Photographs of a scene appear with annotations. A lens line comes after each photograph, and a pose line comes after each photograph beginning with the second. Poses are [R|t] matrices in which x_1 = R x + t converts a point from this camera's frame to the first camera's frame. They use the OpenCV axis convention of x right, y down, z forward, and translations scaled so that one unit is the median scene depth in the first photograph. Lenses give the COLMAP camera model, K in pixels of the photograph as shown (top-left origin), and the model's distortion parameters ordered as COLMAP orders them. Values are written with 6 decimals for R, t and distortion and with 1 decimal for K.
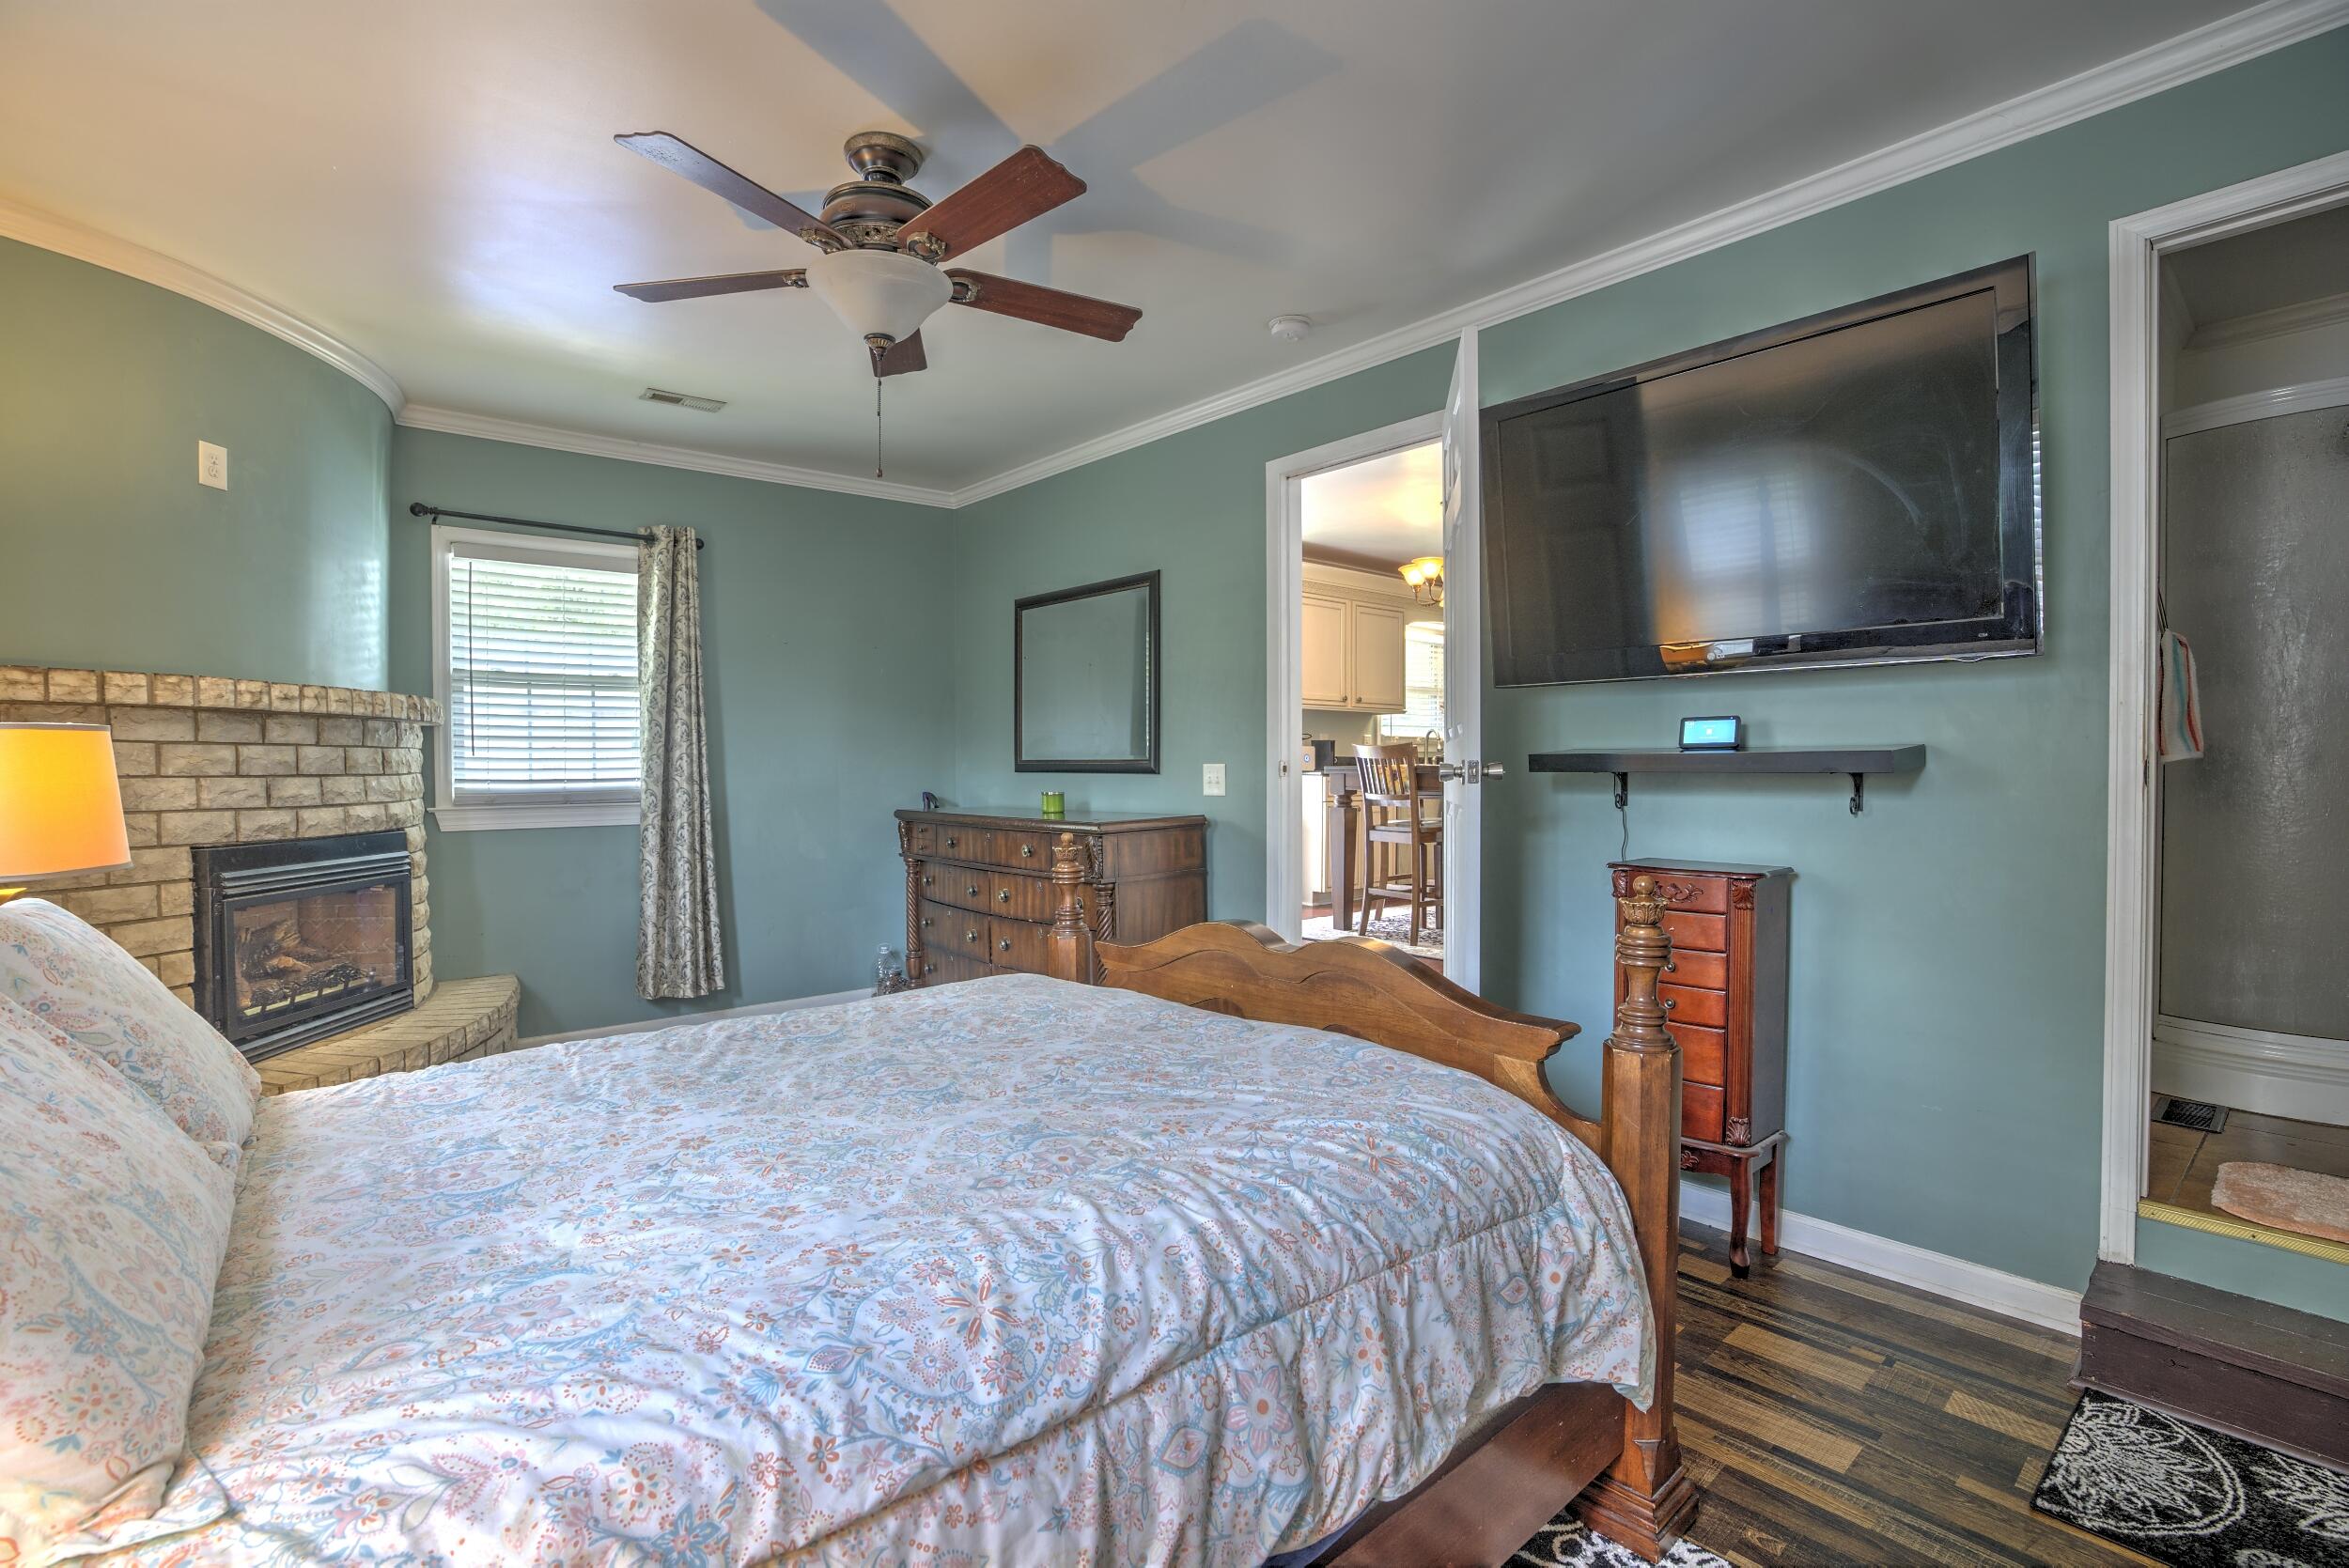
lens RADIAL K [[1078.8, 0, 1182.1], [0, 1078.8, 782.1], [0, 0, 1]] dist [-0.065307, 0.023875]
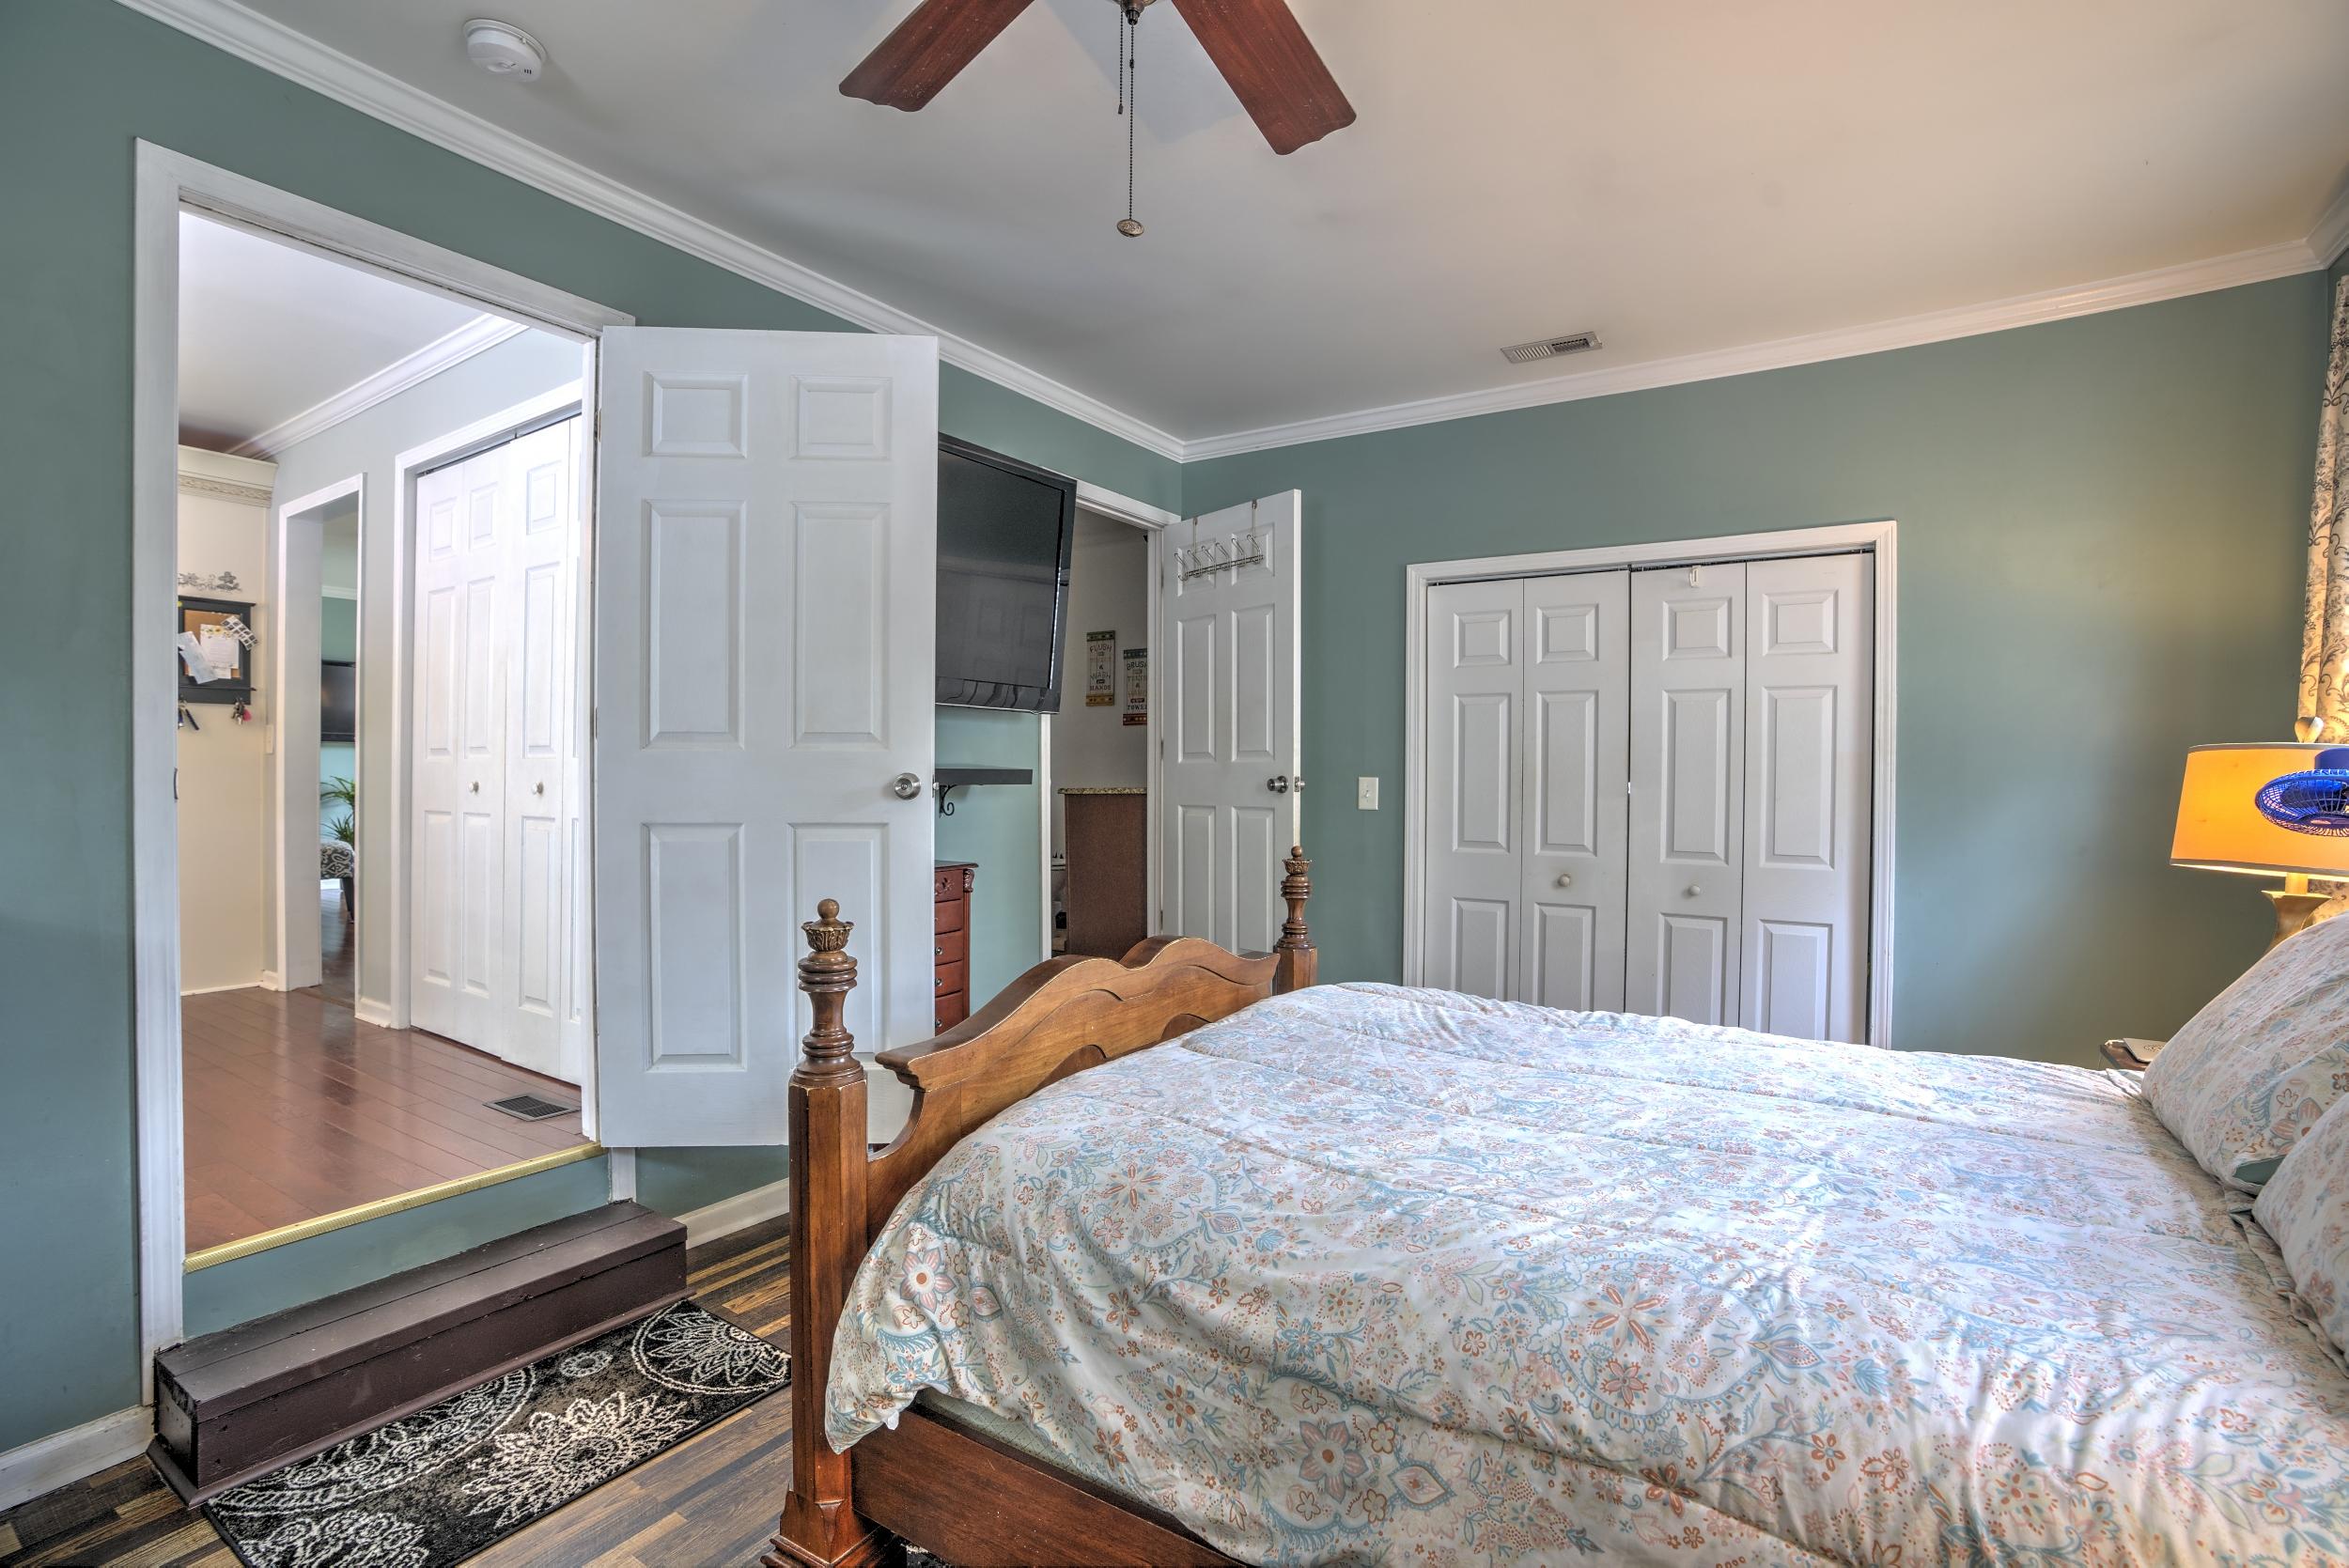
lens RADIAL K [[1078.8, 0, 1185.8], [0, 1078.8, 782.7], [0, 0, 1]] dist [-0.065307, 0.023875]
pose [[-0.271681, -0.003397, 0.962381, -0.608910], [0.012204, 0.999901, 0.006974, -0.013641], [-0.962310, 0.013639, -0.271612, 0.853967]]
